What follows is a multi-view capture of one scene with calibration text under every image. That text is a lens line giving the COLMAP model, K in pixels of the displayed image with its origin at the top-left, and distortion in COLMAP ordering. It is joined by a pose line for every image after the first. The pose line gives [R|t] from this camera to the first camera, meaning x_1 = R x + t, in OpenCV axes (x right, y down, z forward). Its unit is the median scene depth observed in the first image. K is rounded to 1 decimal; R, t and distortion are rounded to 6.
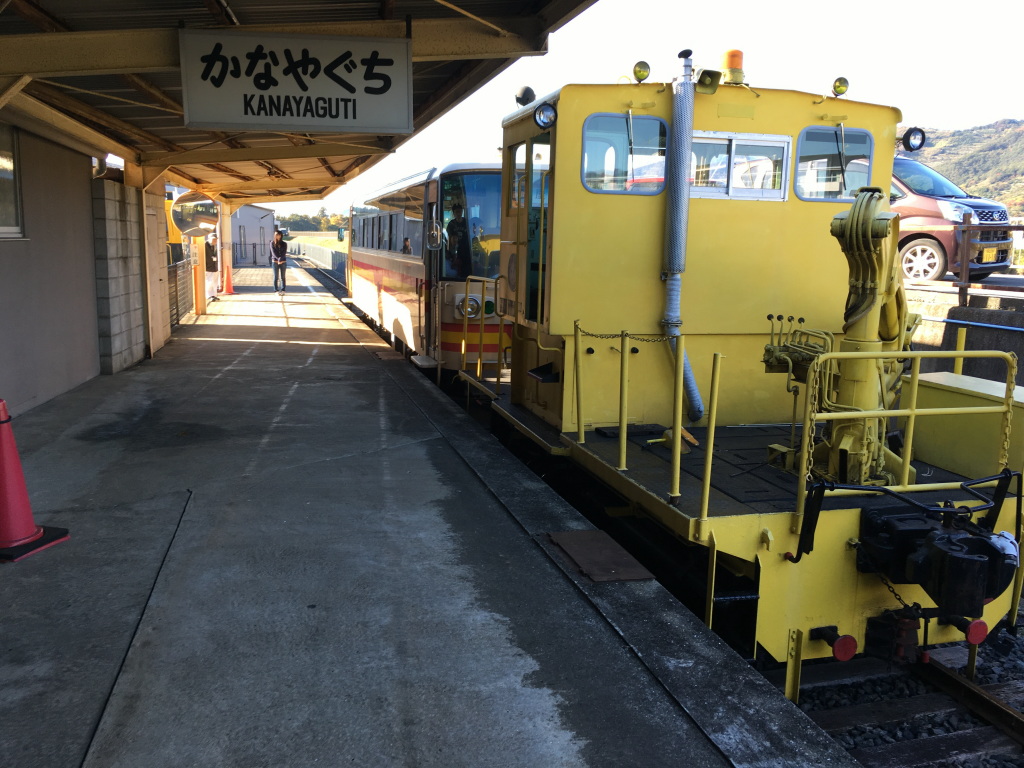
lens RADIAL K [[865.1, 0, 512.0], [0, 865.1, 384.0], [0, 0, 1]] dist [0.066991, -0.094708]
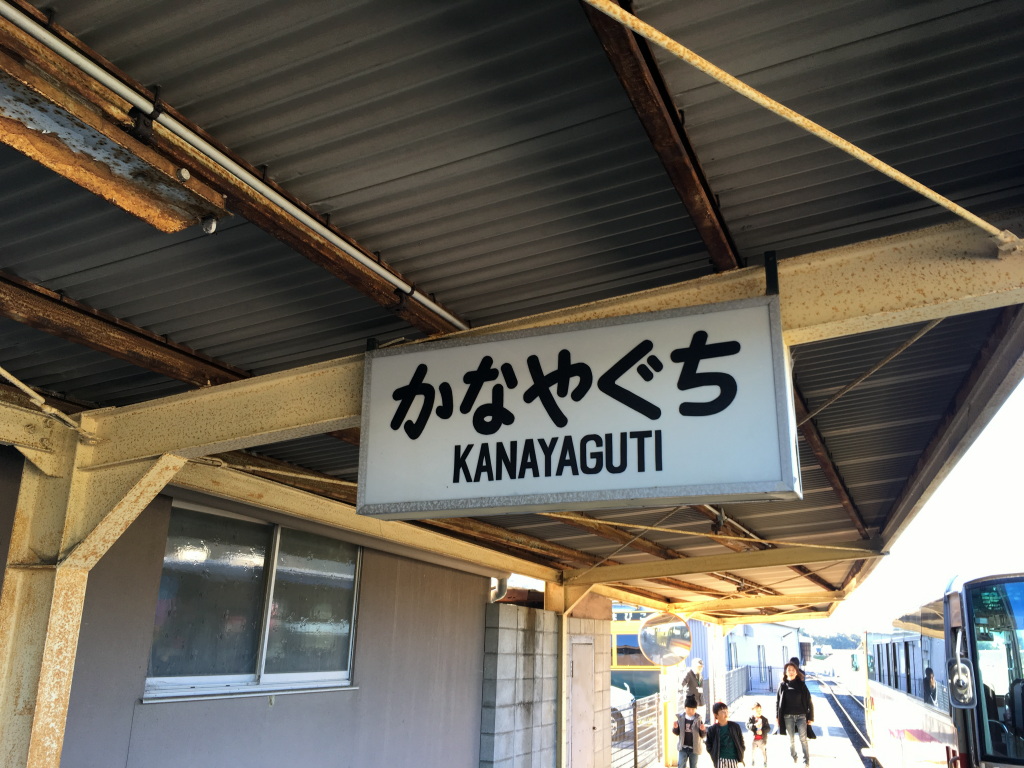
lens RADIAL K [[865.1, 0, 512.0], [0, 865.1, 384.0], [0, 0, 1]] dist [0.066991, -0.094708]
pose [[0.837897, -0.152864, -0.523986, 0.000822], [-0.099634, 0.901020, -0.422180, -0.145319], [0.536657, 0.405950, 0.739732, 0.604394]]
